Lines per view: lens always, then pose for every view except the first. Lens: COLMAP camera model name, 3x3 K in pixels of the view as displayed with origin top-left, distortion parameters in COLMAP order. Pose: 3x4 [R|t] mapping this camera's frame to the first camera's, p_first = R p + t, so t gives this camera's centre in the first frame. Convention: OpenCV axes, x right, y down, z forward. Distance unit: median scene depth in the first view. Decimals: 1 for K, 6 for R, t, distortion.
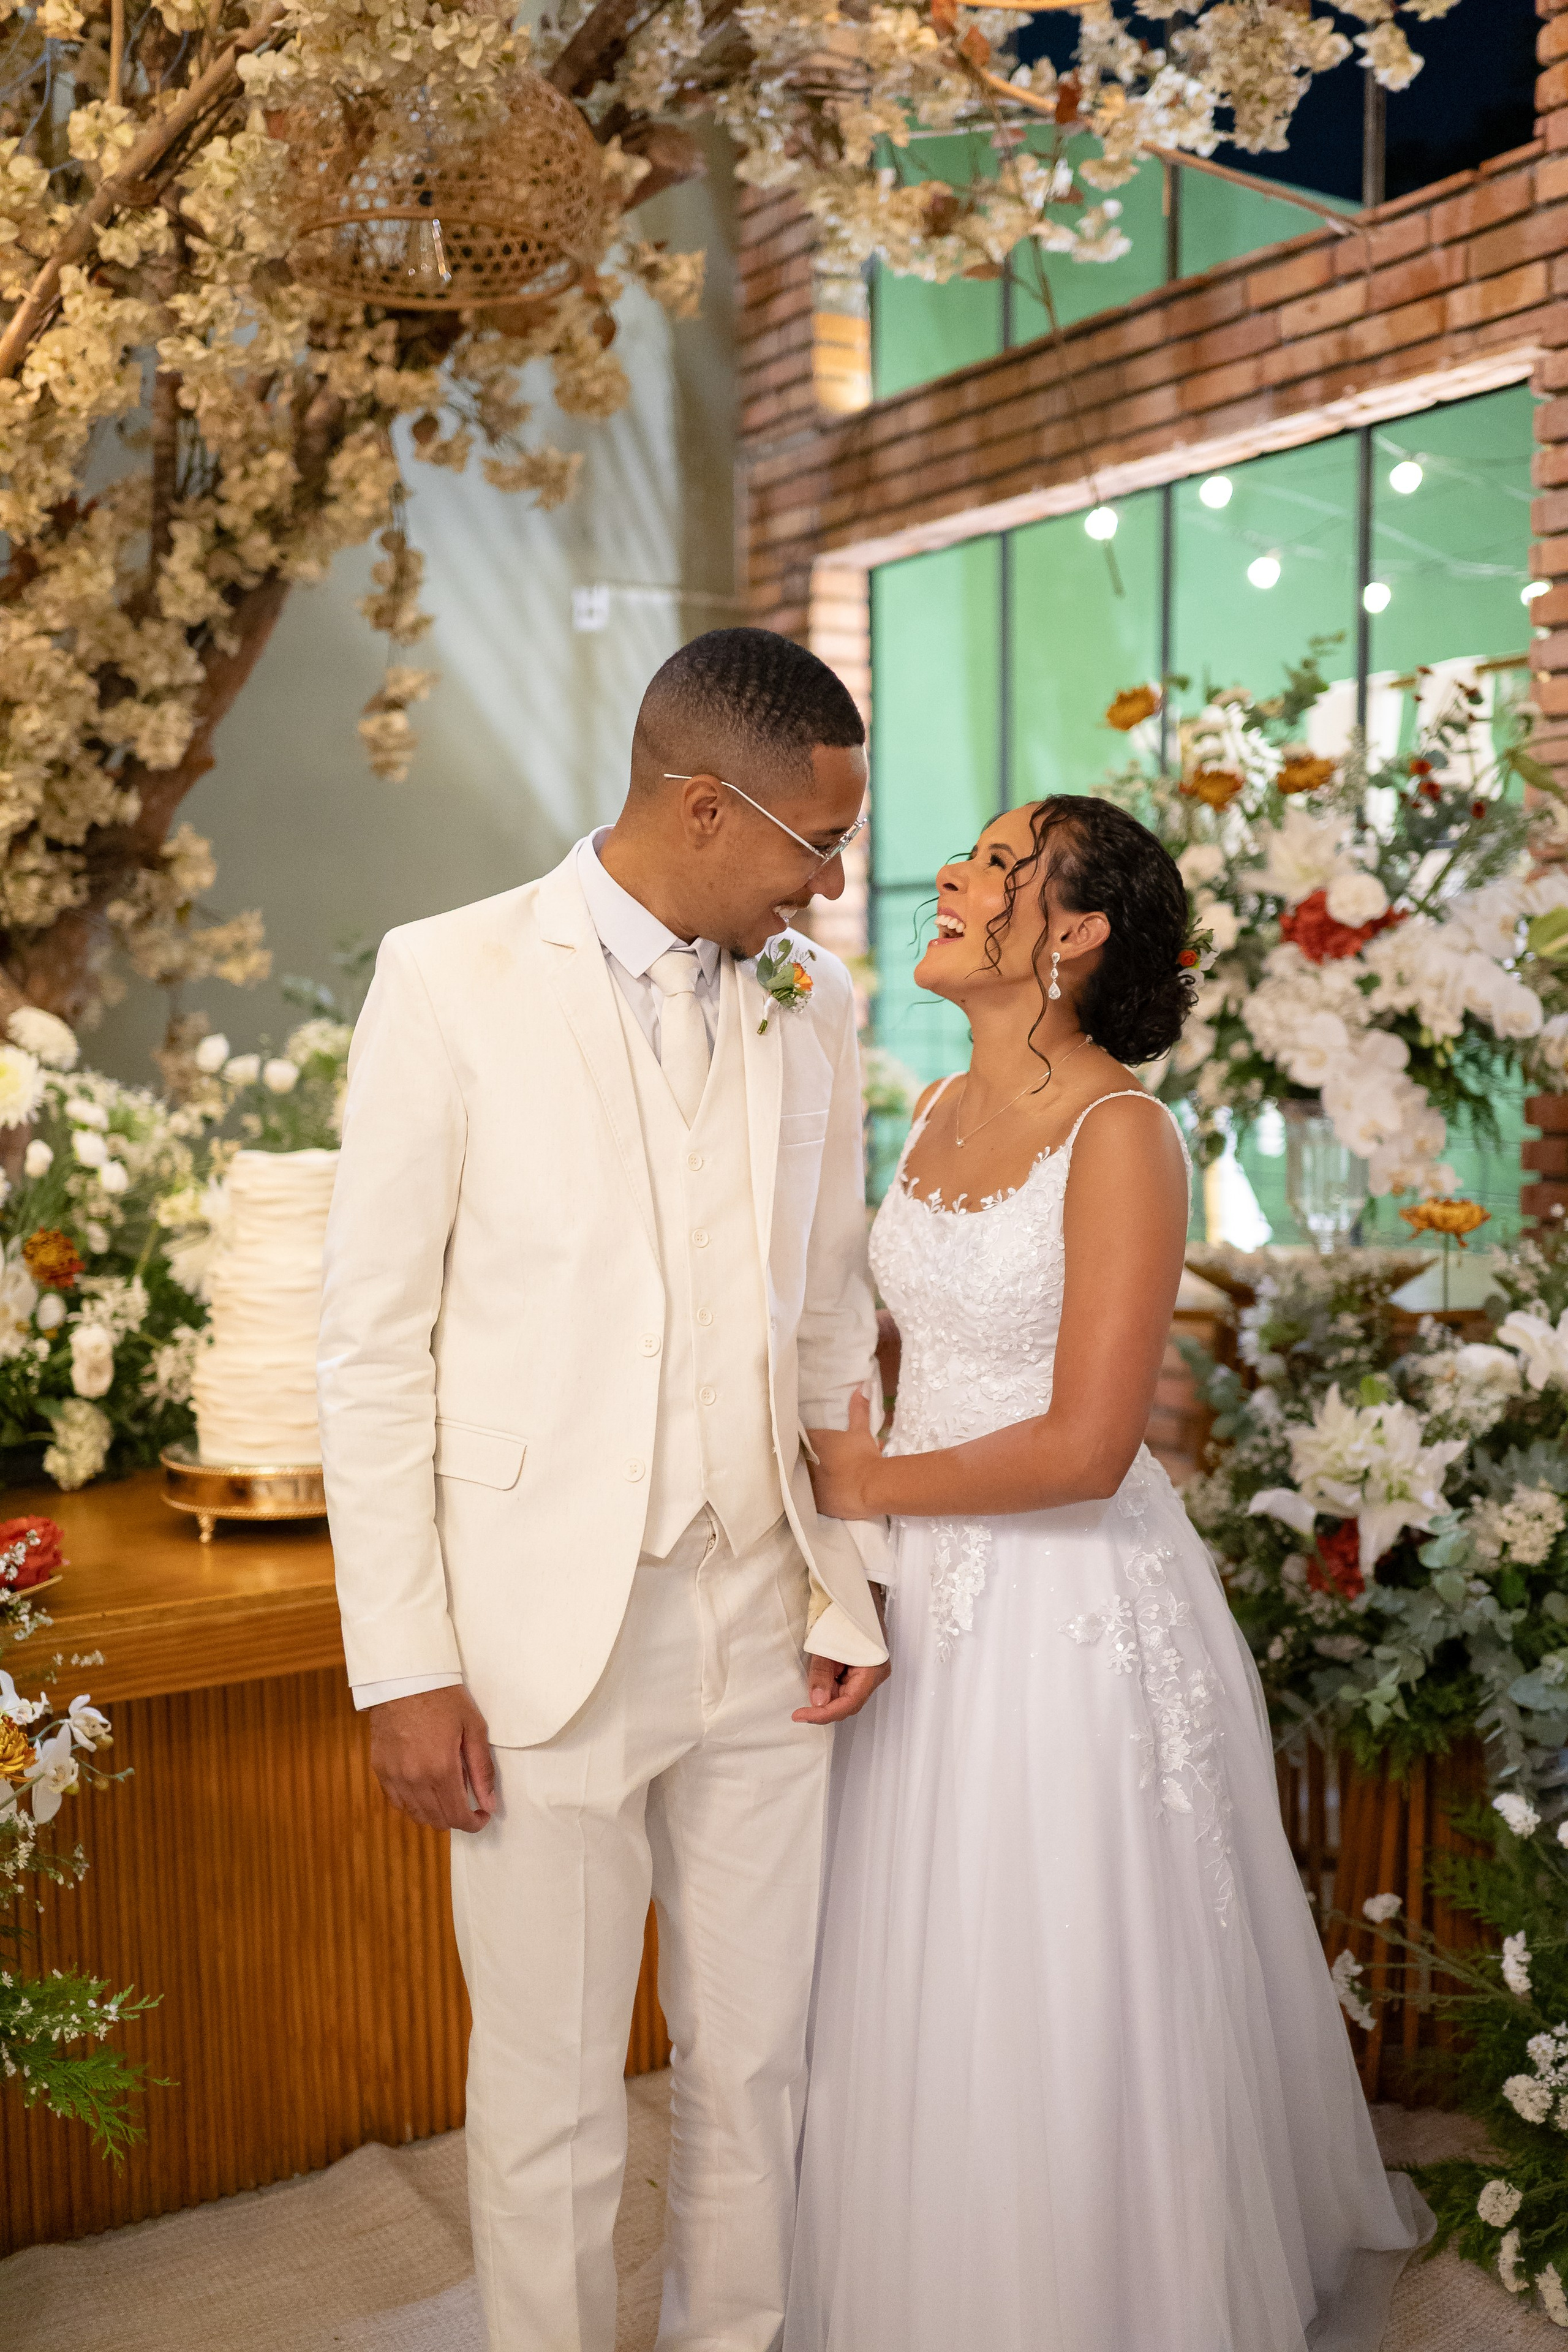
lens RADIAL K [[2306.2, 0, 776.4], [0, 2306.2, 1186.8], [0, 0, 1]] dist [-0.006976, 0.002915]
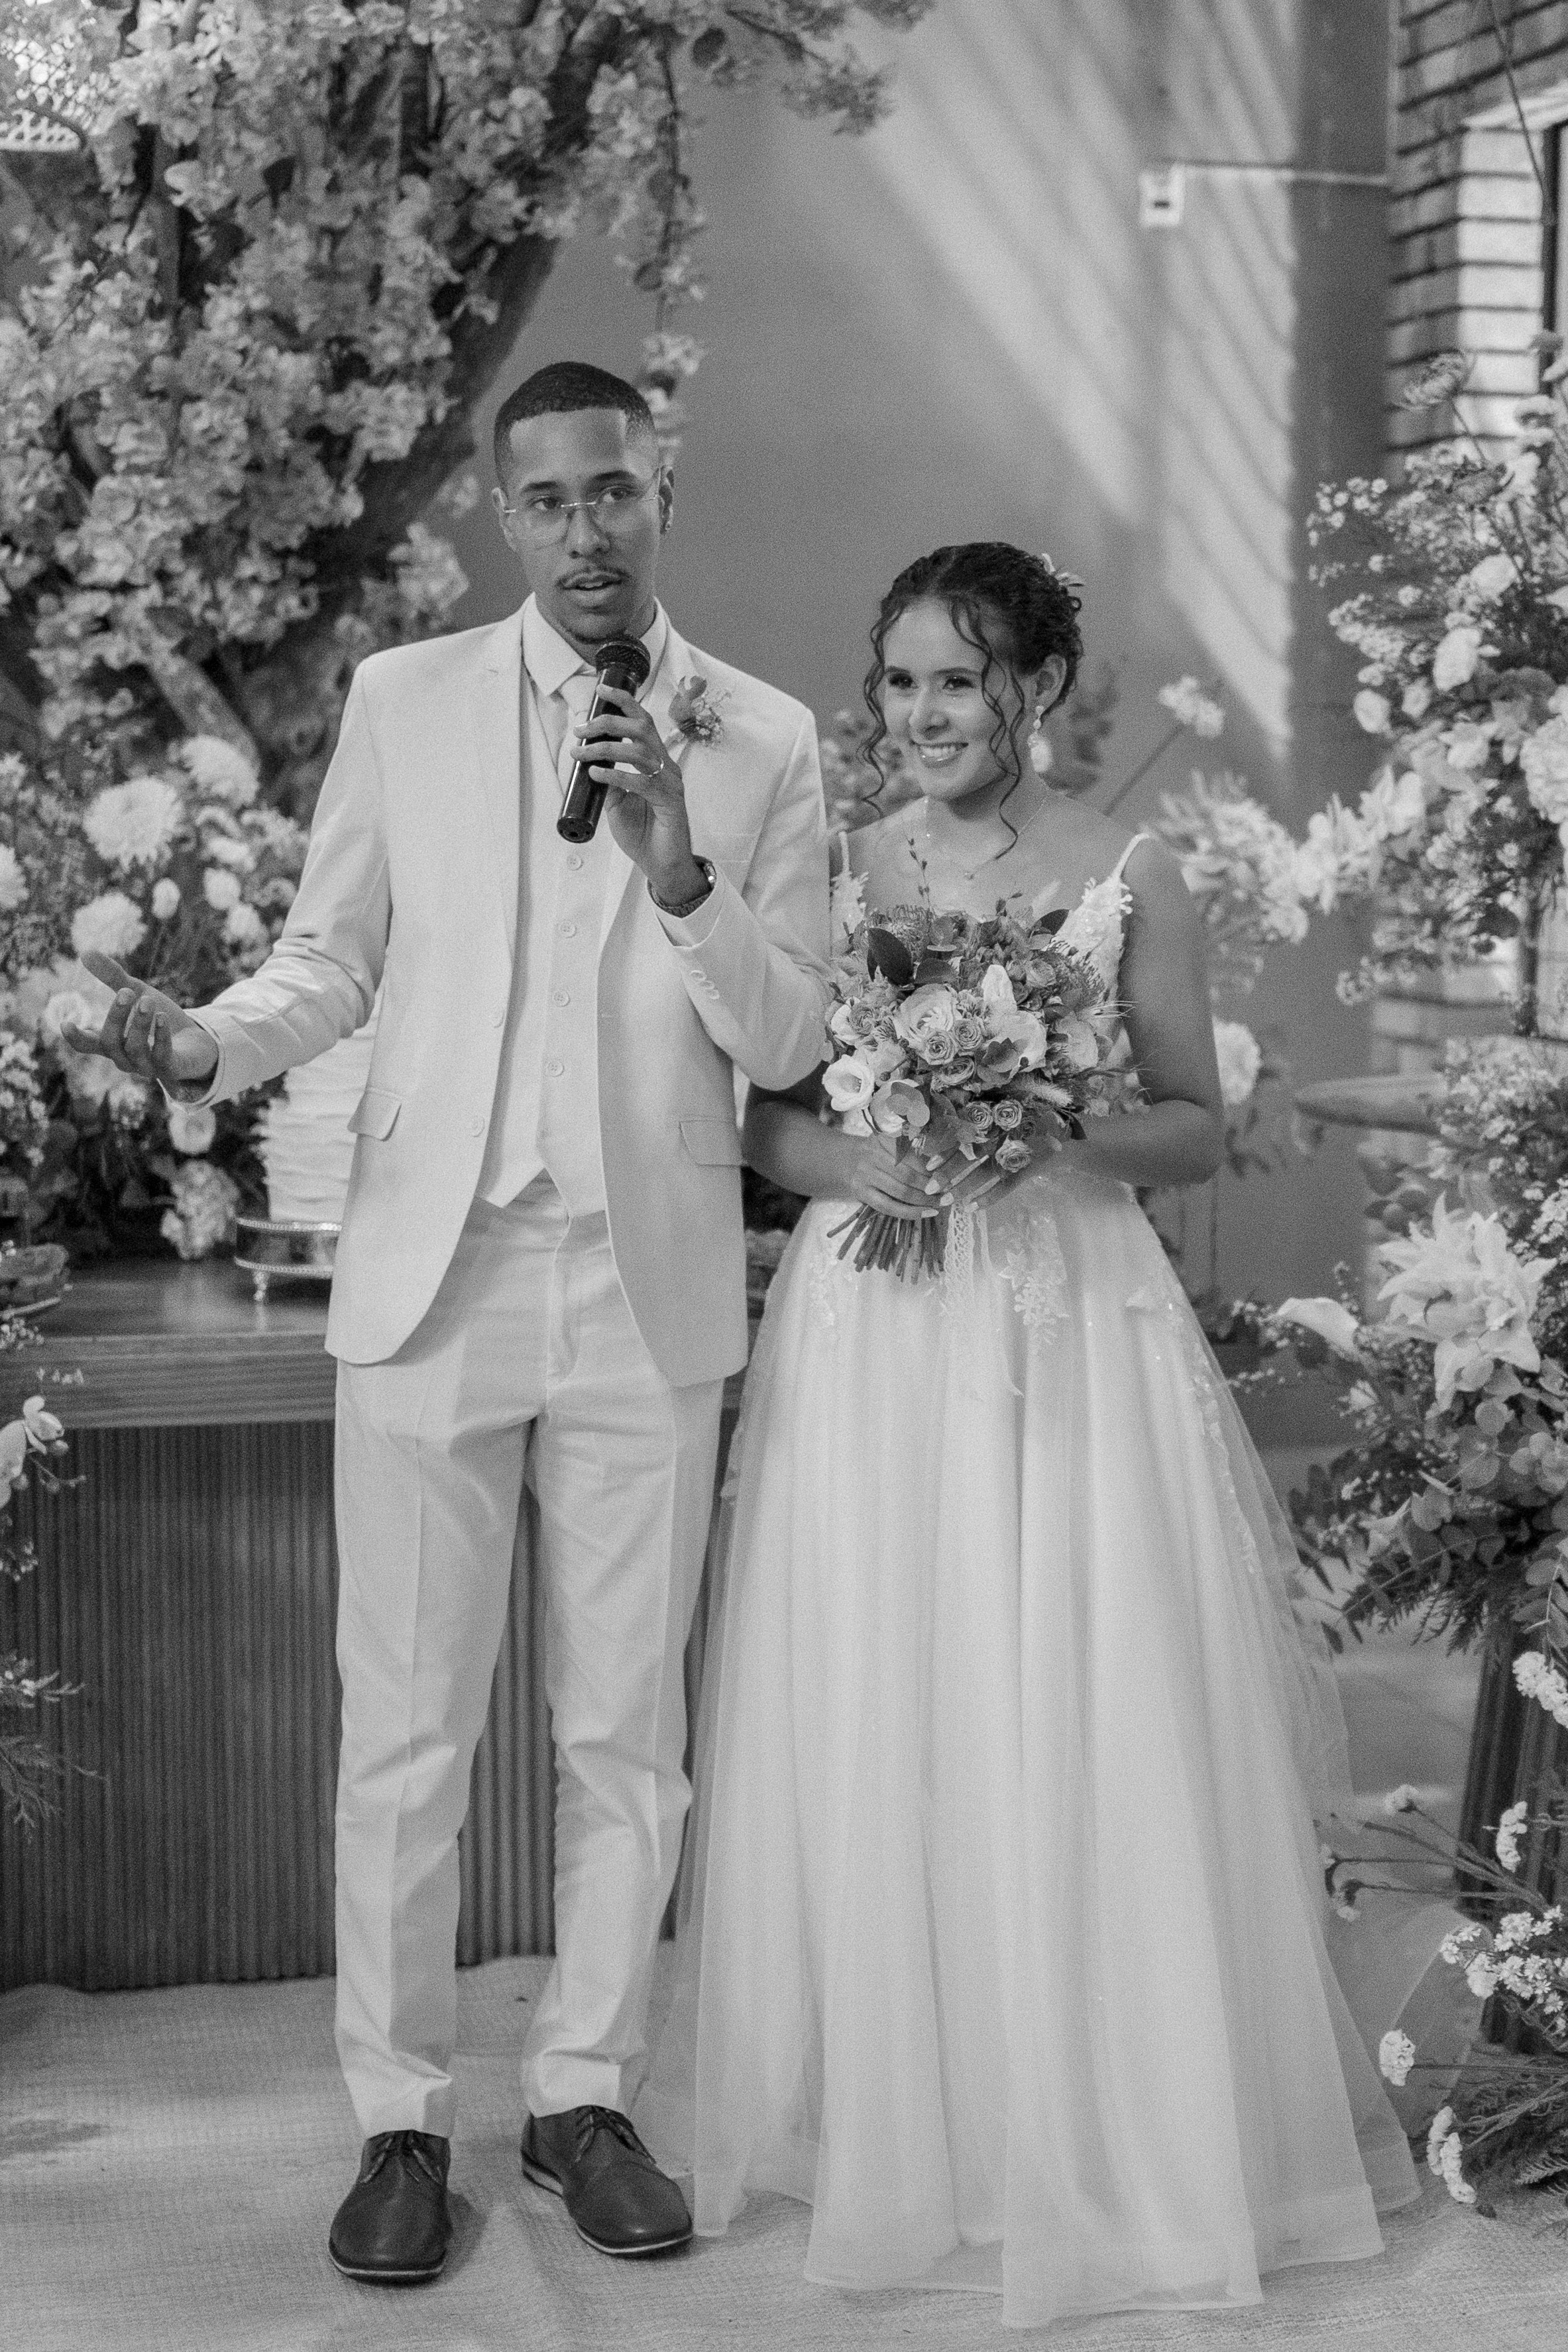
lens RADIAL K [[4008.2, 0, 878.4], [0, 4008.2, 1146.7], [0, 0, 1]] dist [-0.014097, -0.014089]
pose [[0.949004, 0.045264, -0.311997, 0.389093], [-0.038436, 0.998869, 0.028003, 0.026549], [0.312911, -0.014583, 0.949670, -0.374593]]
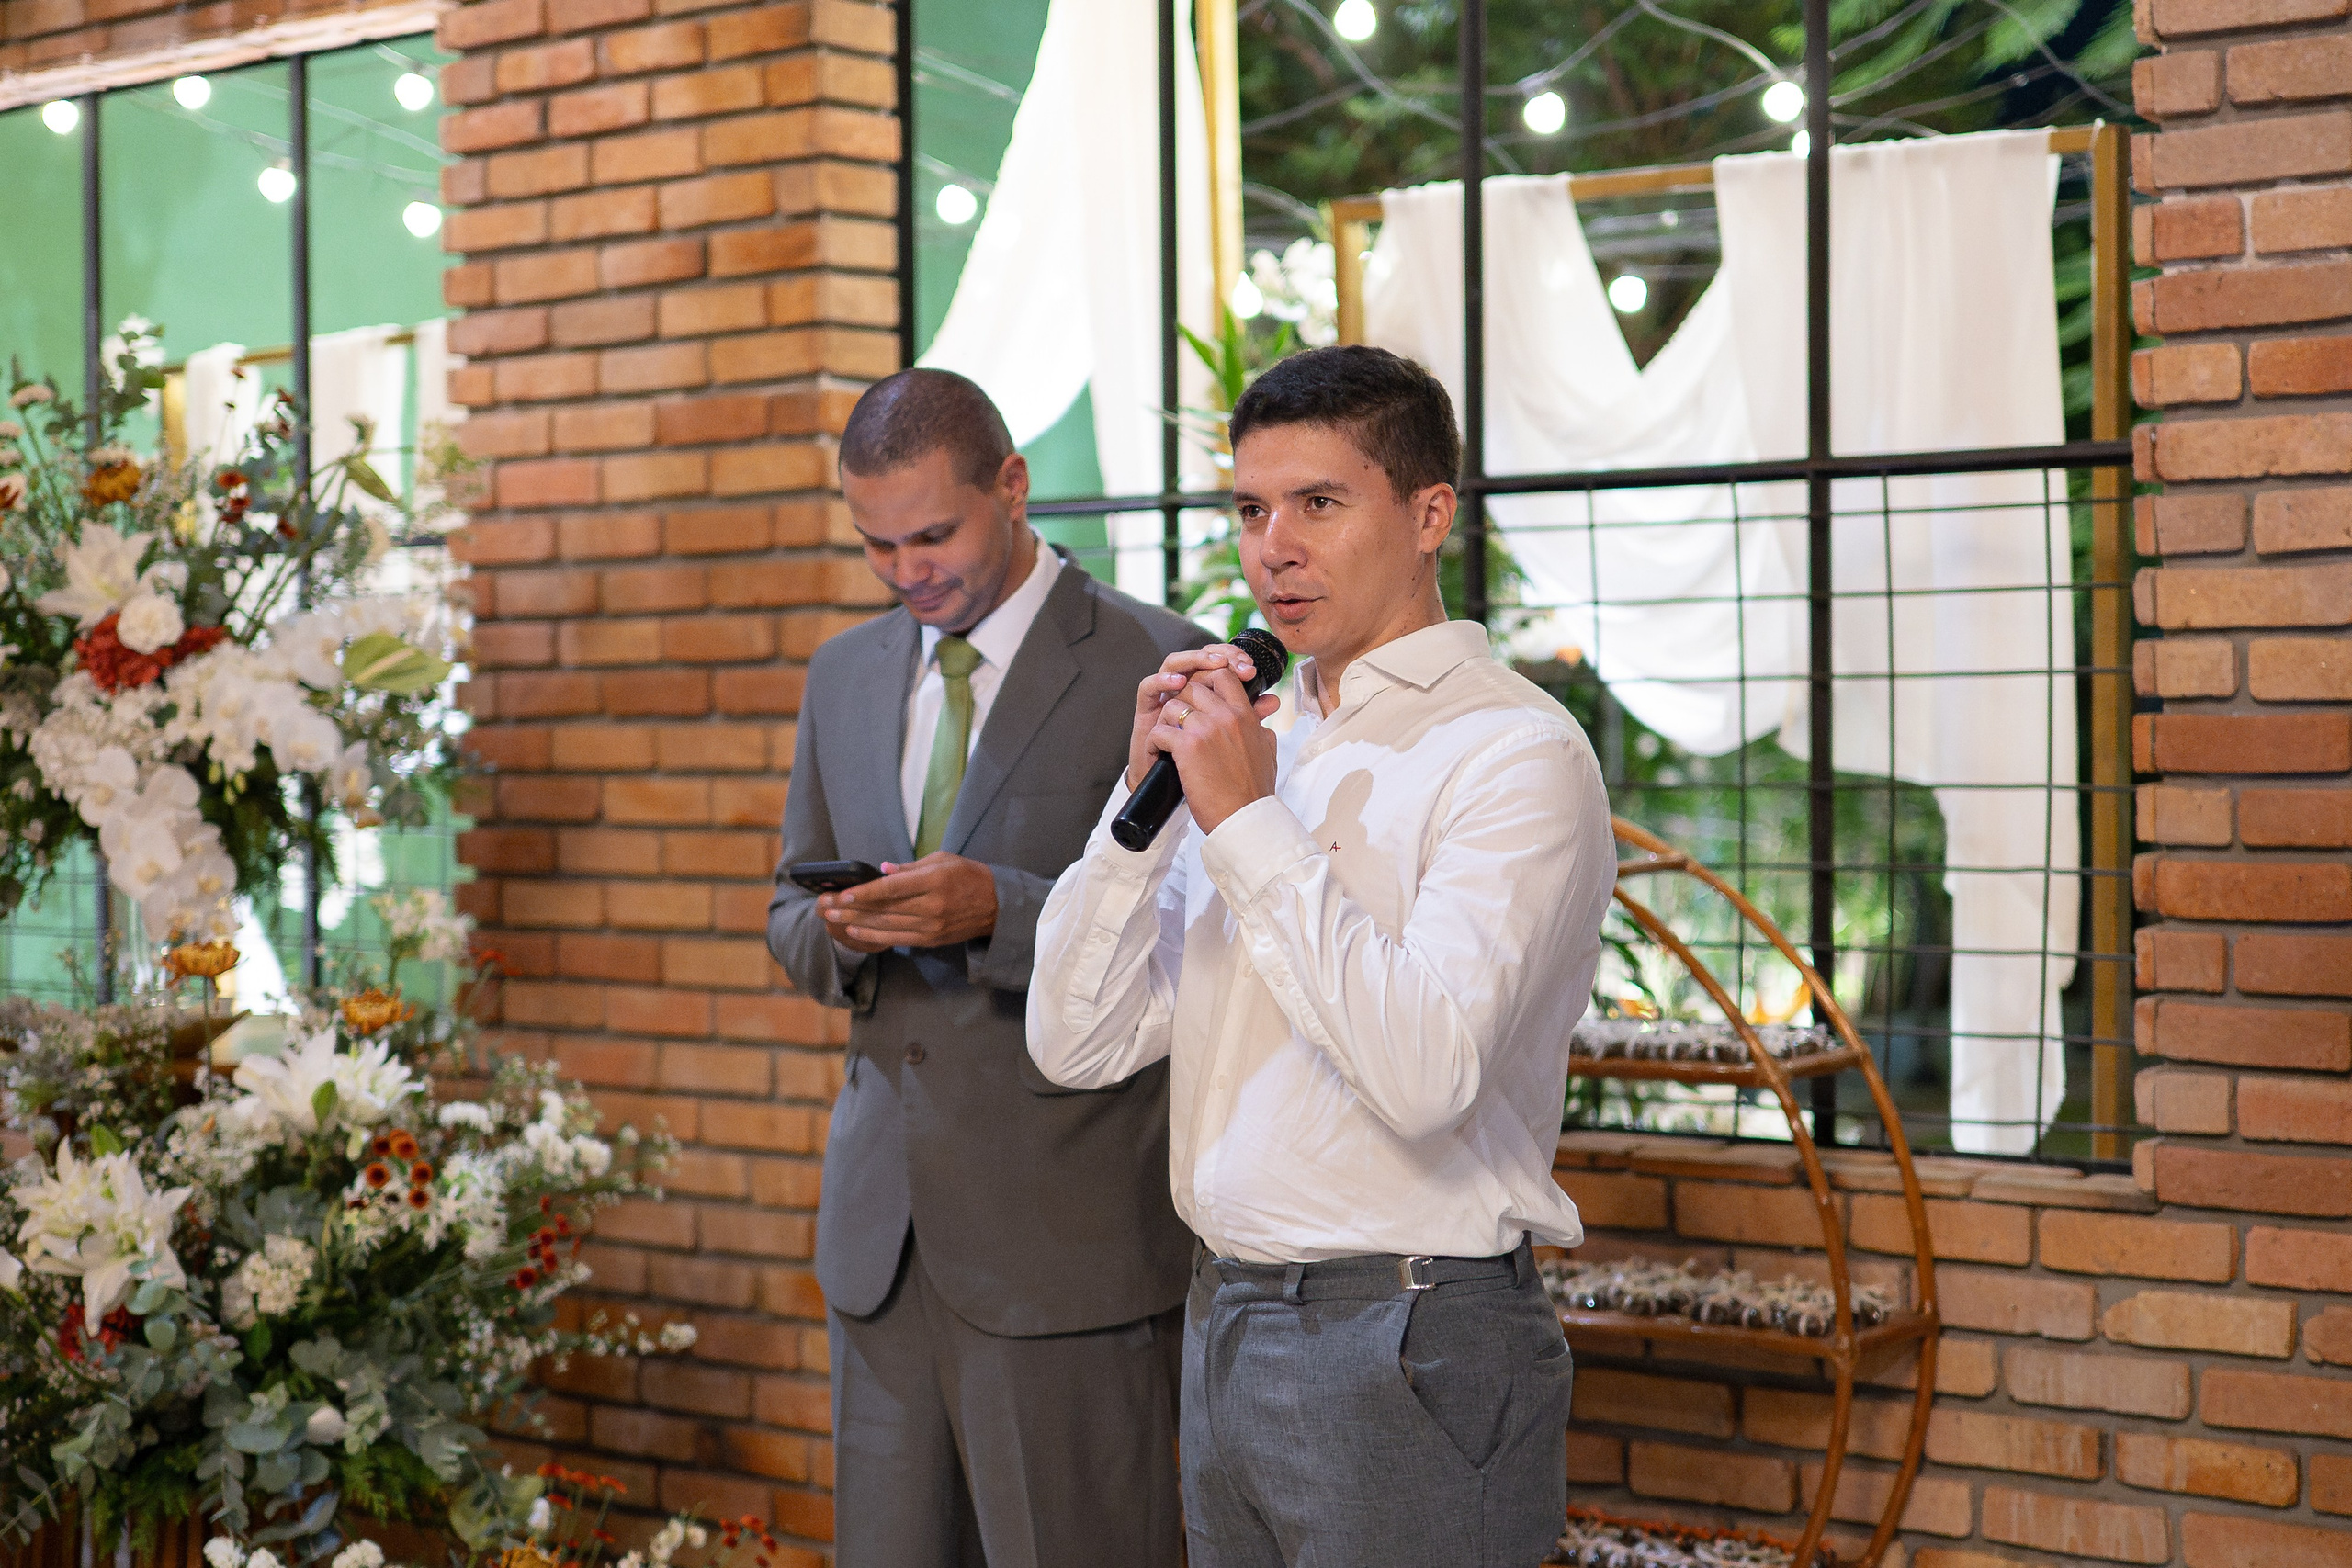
lens RADIAL K [[3577.8, 0, 1176.0], [0, 3577.8, 784.0], [0, 0, 1]] dist [-0.011009, 0.078913]
pose [[0.941617, -0.013796, 0.336402, 0.137031], [0.031744, 0.998347, -0.047910, 0.018841], [-0.335185, 0.055792, 0.940499, -0.427559]]
